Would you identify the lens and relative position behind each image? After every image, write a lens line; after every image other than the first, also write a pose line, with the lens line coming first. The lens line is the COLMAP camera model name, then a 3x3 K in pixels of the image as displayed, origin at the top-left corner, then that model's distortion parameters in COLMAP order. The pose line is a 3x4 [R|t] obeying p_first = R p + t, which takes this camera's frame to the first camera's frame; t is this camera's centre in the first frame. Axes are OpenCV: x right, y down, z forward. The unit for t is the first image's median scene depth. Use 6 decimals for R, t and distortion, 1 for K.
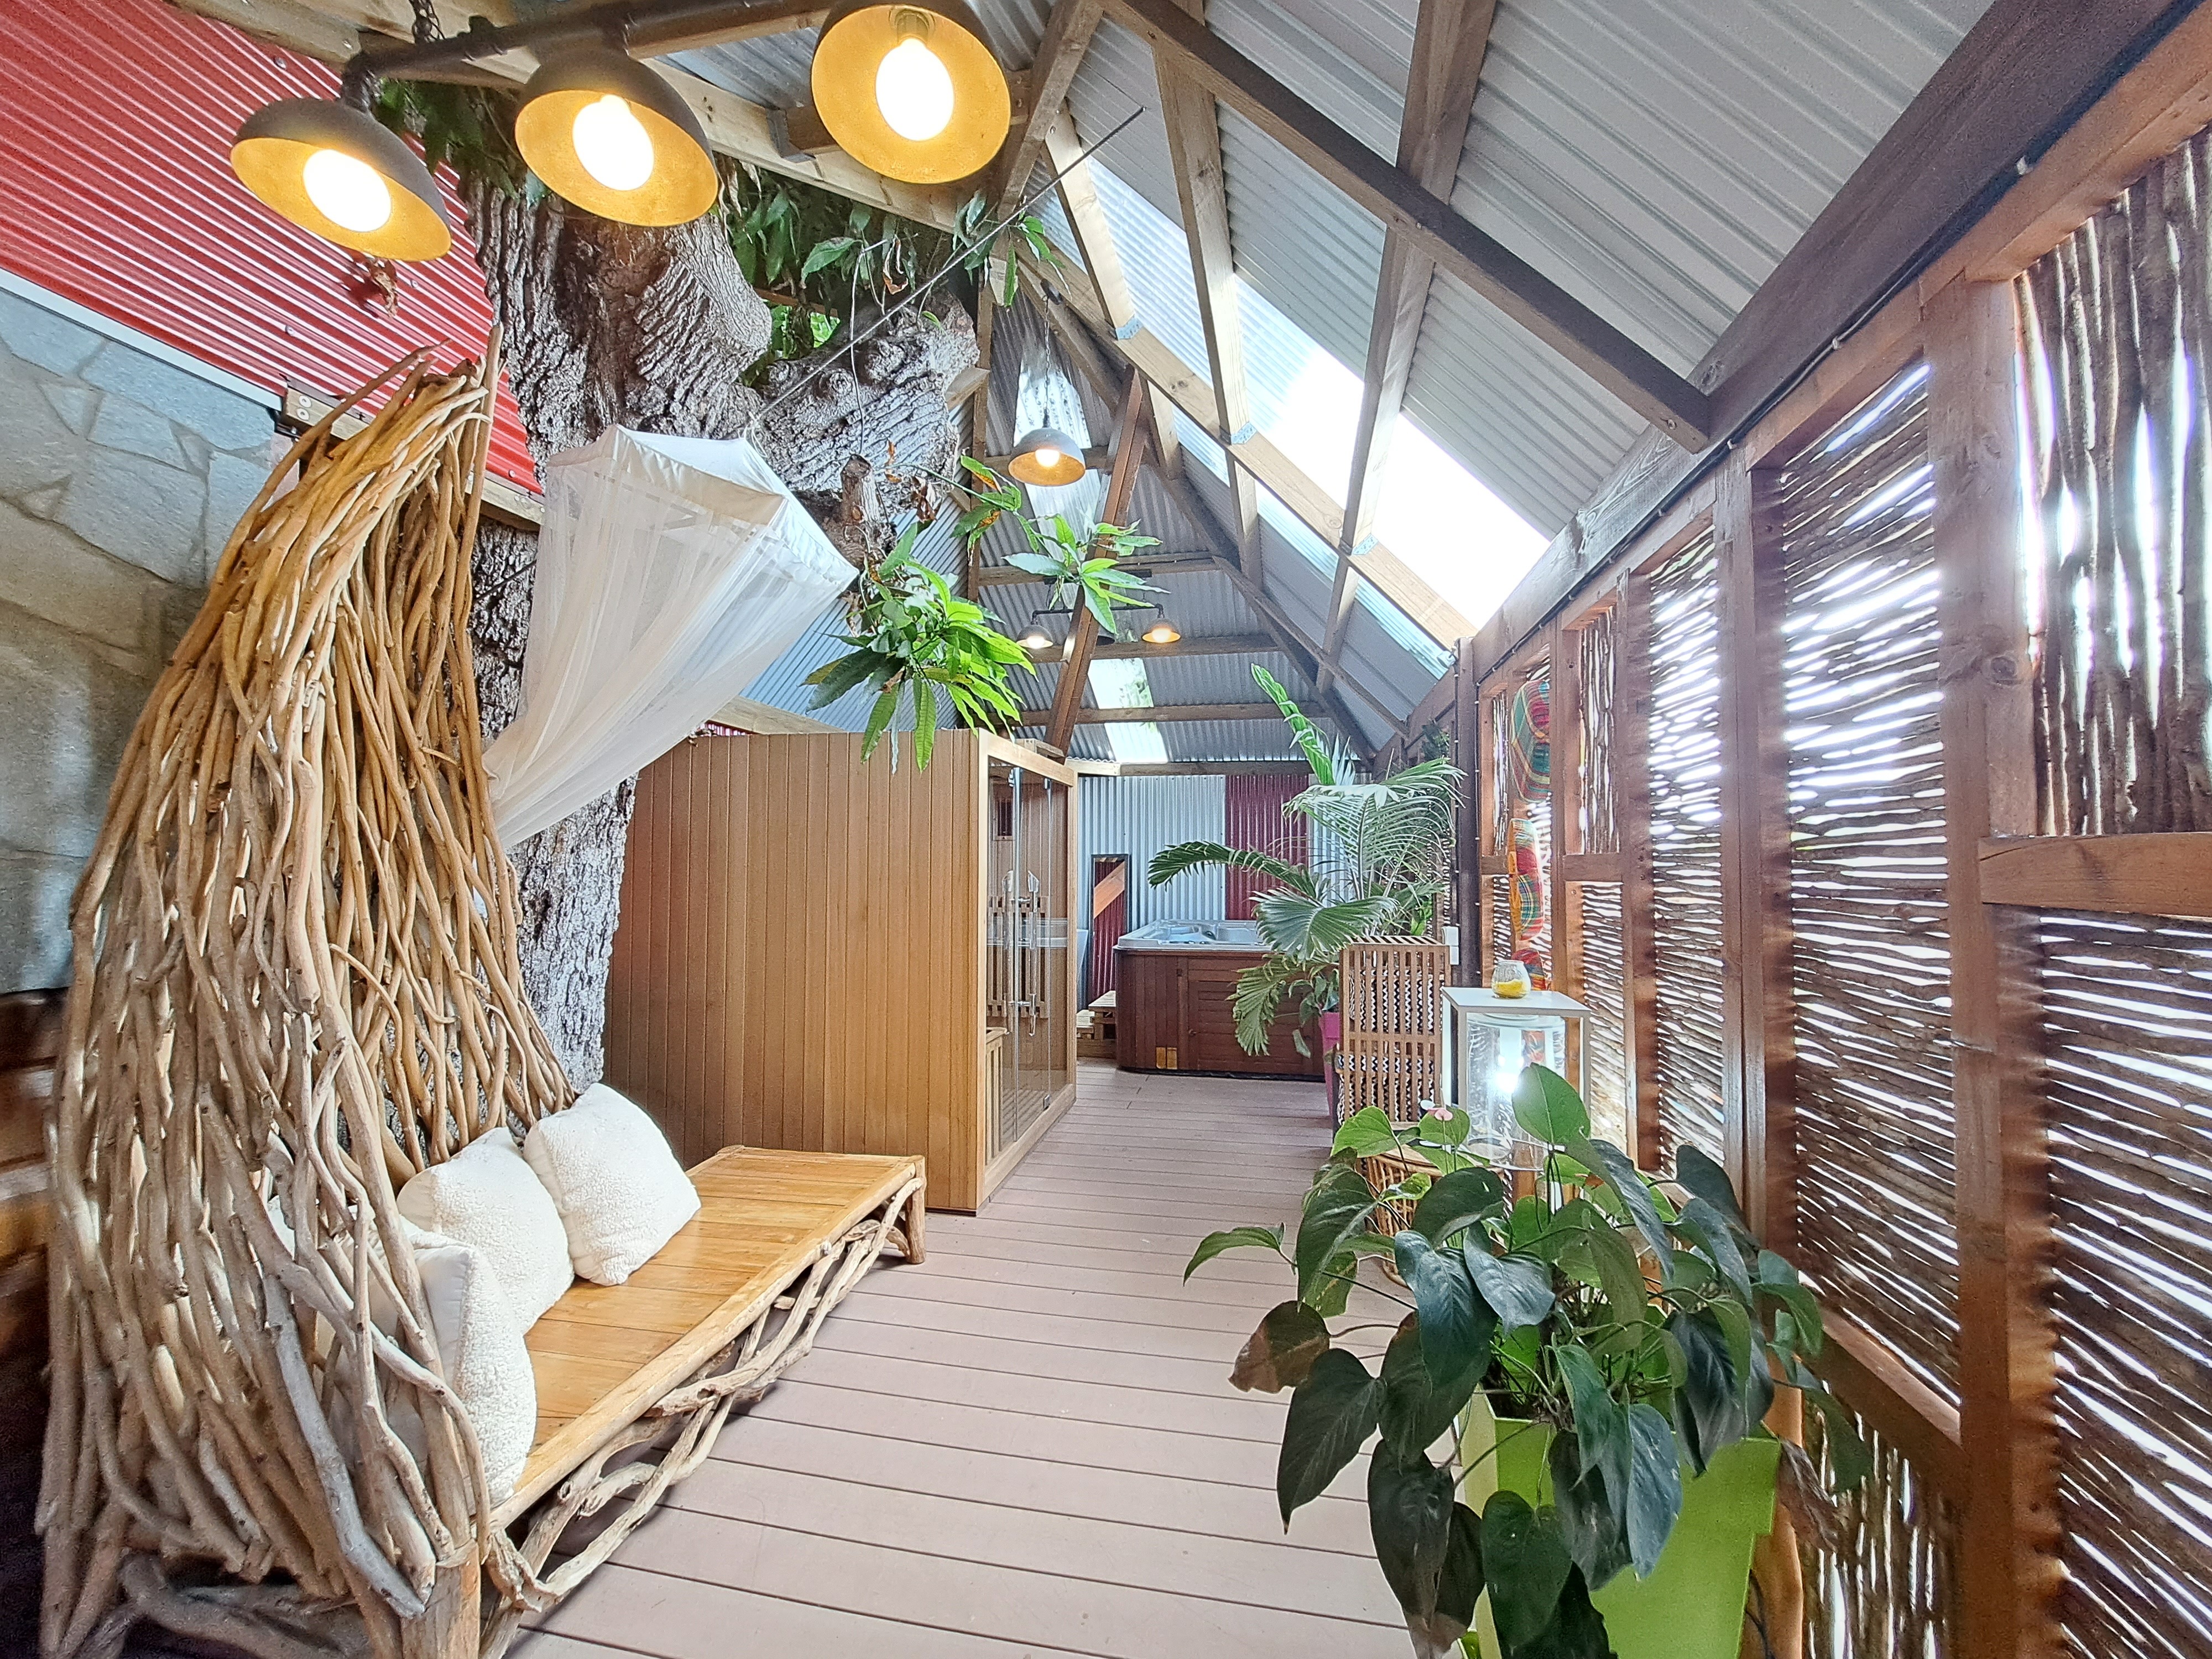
lens RADIAL K [[877.6, 0, 1114.7], [0, 877.6, 835.0], [0, 0, 1]] dist [-0.032556, 0.006763]
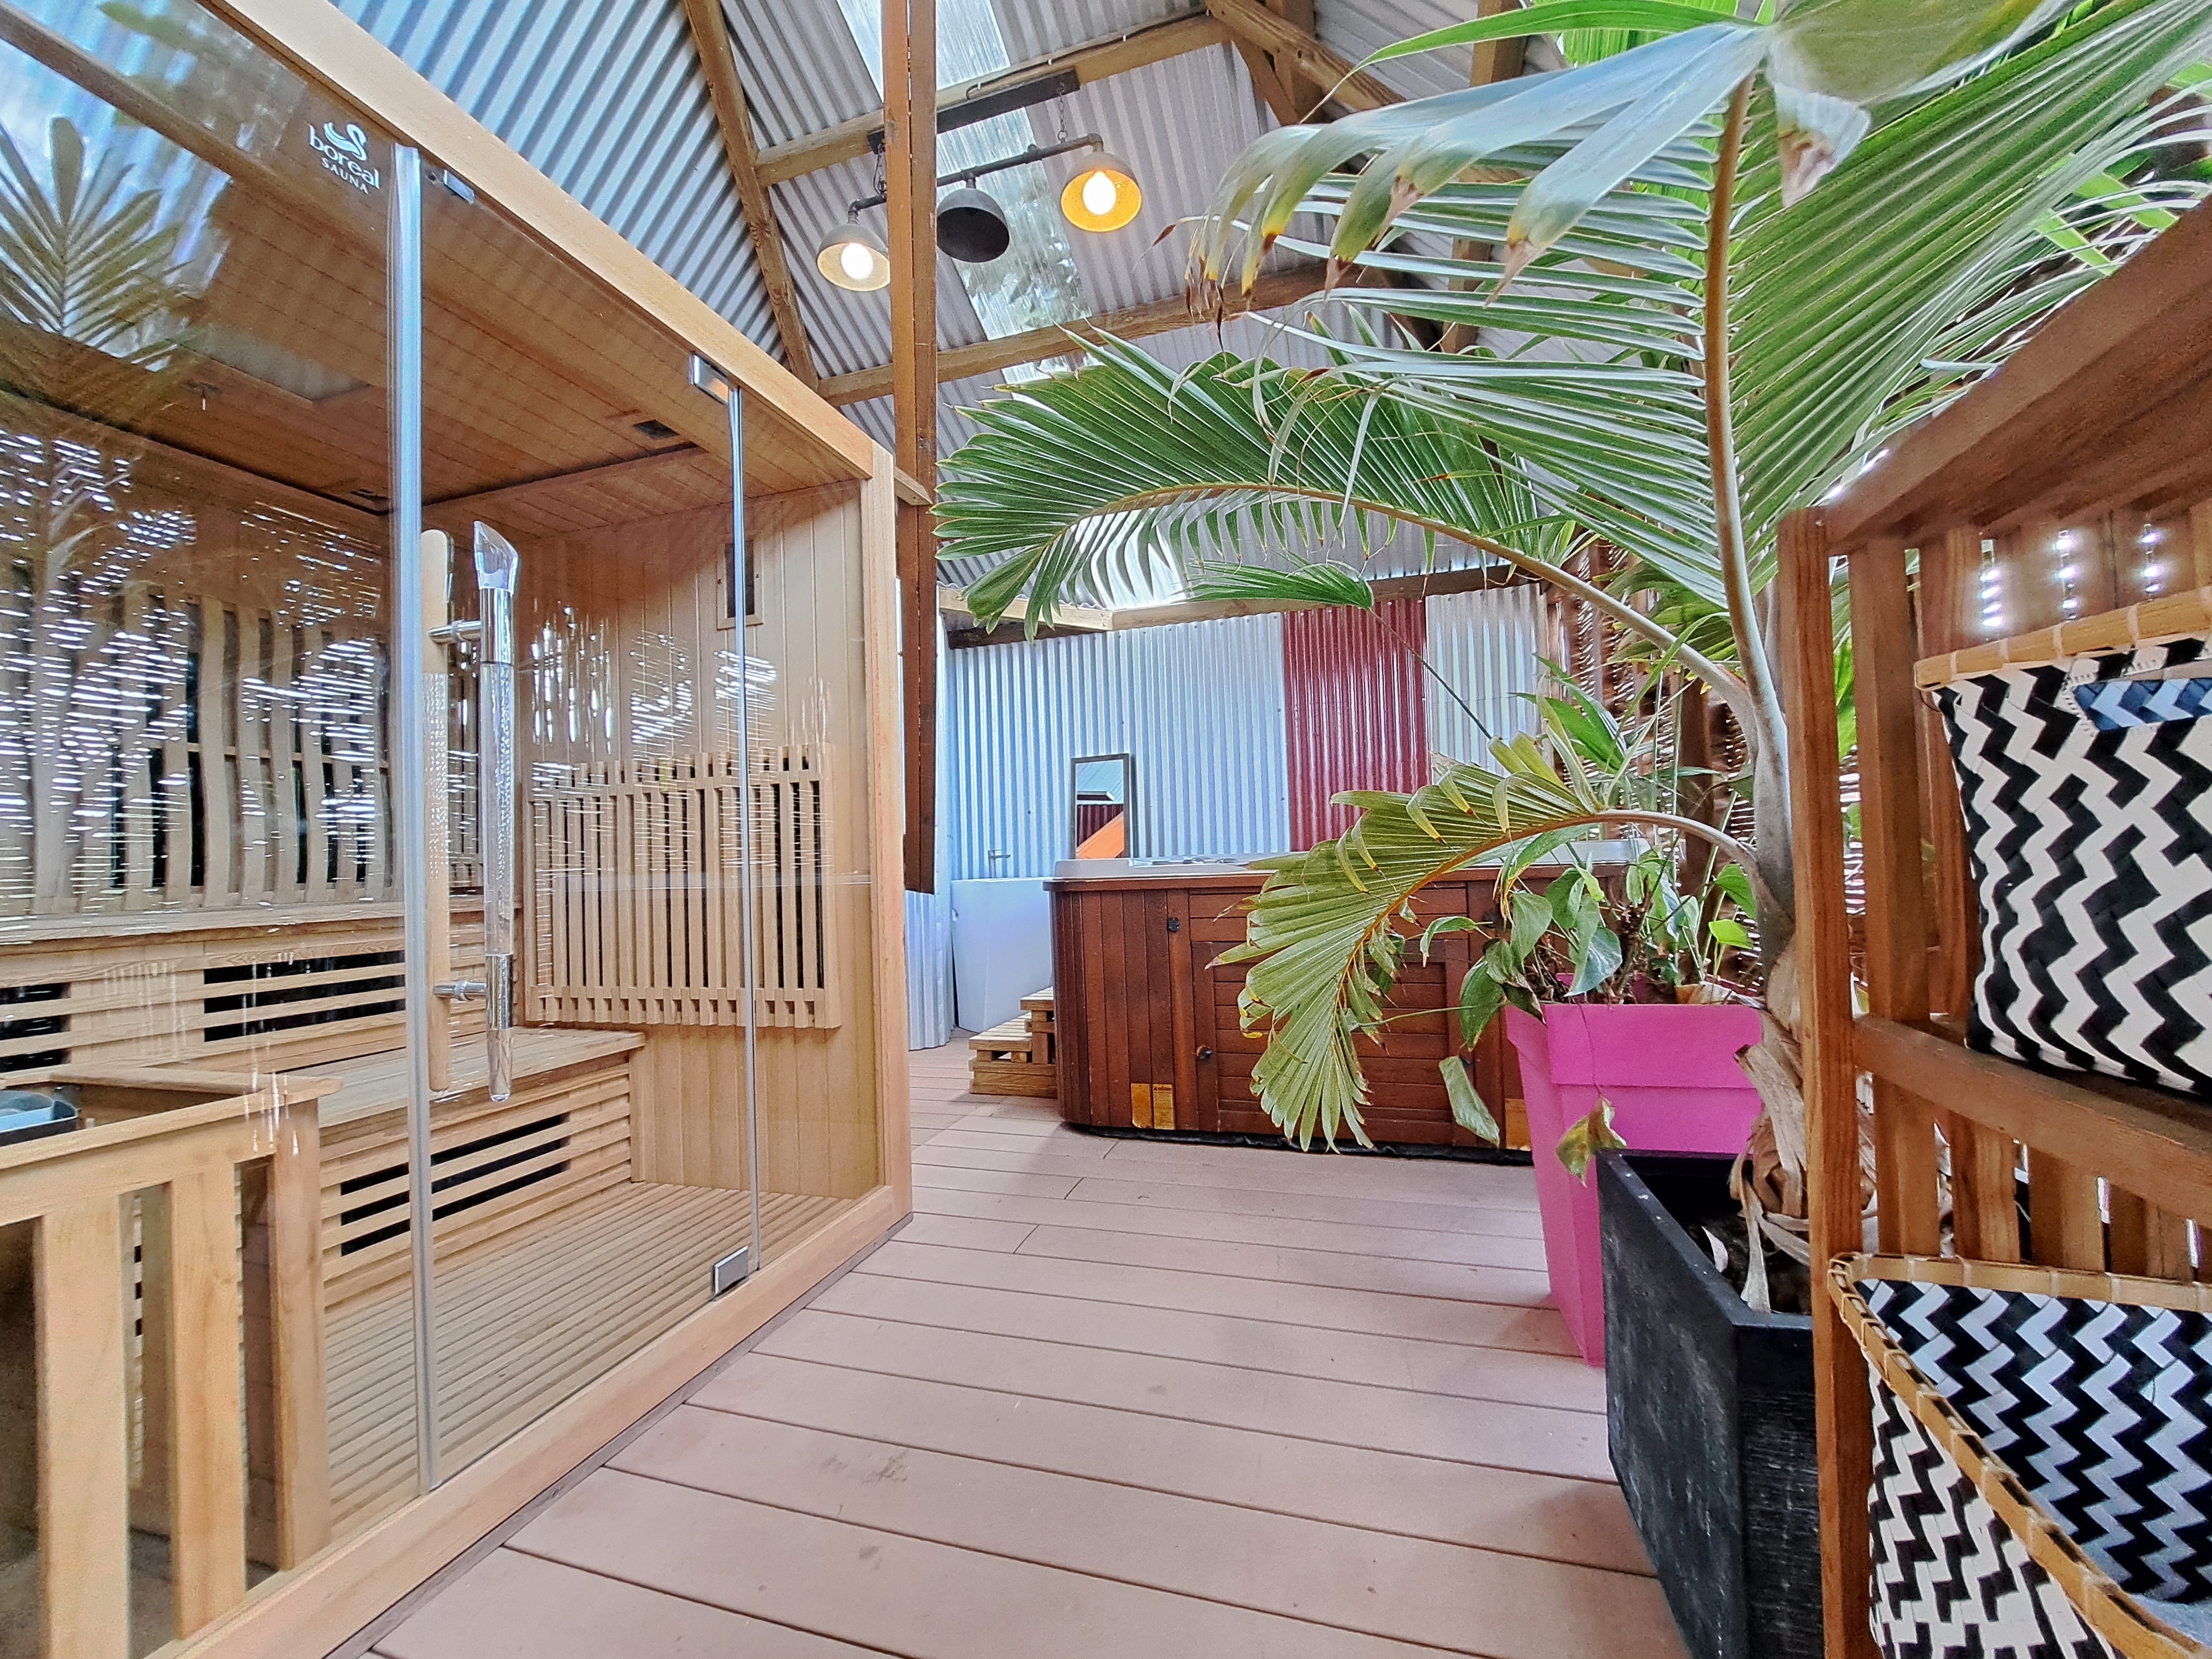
lens RADIAL K [[877.6, 0, 1114.7], [0, 877.6, 835.0], [0, 0, 1]] dist [-0.032556, 0.006763]
pose [[0.993635, -0.035716, -0.106834, 0.095341], [0.036116, 0.999346, 0.001812, 0.106546], [0.106700, -0.005659, 0.994275, 0.527696]]
